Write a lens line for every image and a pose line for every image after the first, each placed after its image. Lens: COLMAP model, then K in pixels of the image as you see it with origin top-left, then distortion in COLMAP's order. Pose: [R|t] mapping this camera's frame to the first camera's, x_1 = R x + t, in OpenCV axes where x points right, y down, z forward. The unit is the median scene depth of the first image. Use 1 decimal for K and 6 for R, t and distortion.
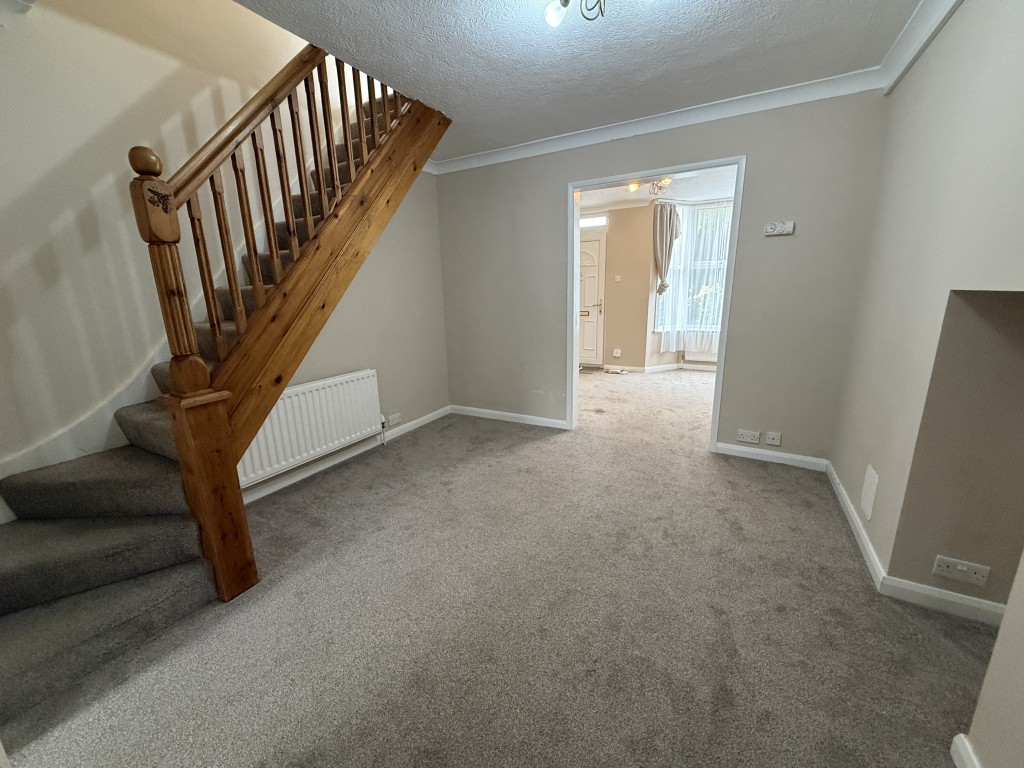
lens RADIAL K [[410.0, 0, 512.0], [0, 410.0, 384.0], [0, 0, 1]] dist [-0.001533, 0.000214]
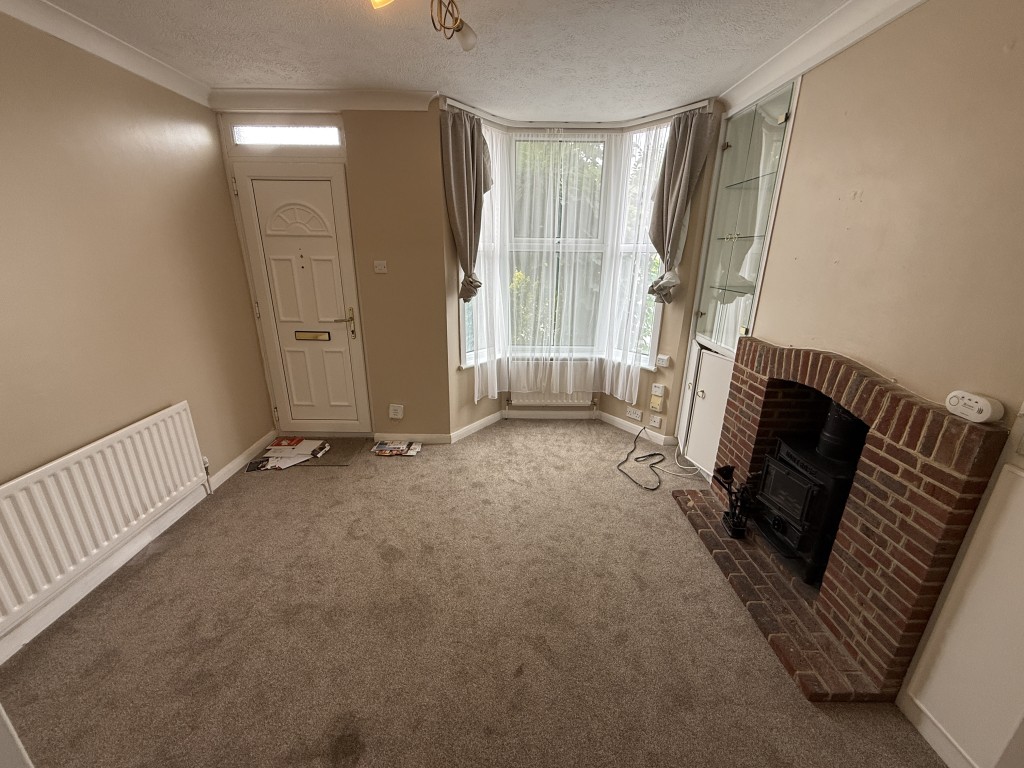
lens RADIAL K [[410.0, 0, 512.0], [0, 410.0, 384.0], [0, 0, 1]] dist [-0.001533, 0.000214]
pose [[0.876953, -0.122336, 0.464745, 0.152275], [0.080313, 0.990764, 0.109255, -0.159817], [-0.473818, -0.058486, 0.878678, 0.491335]]
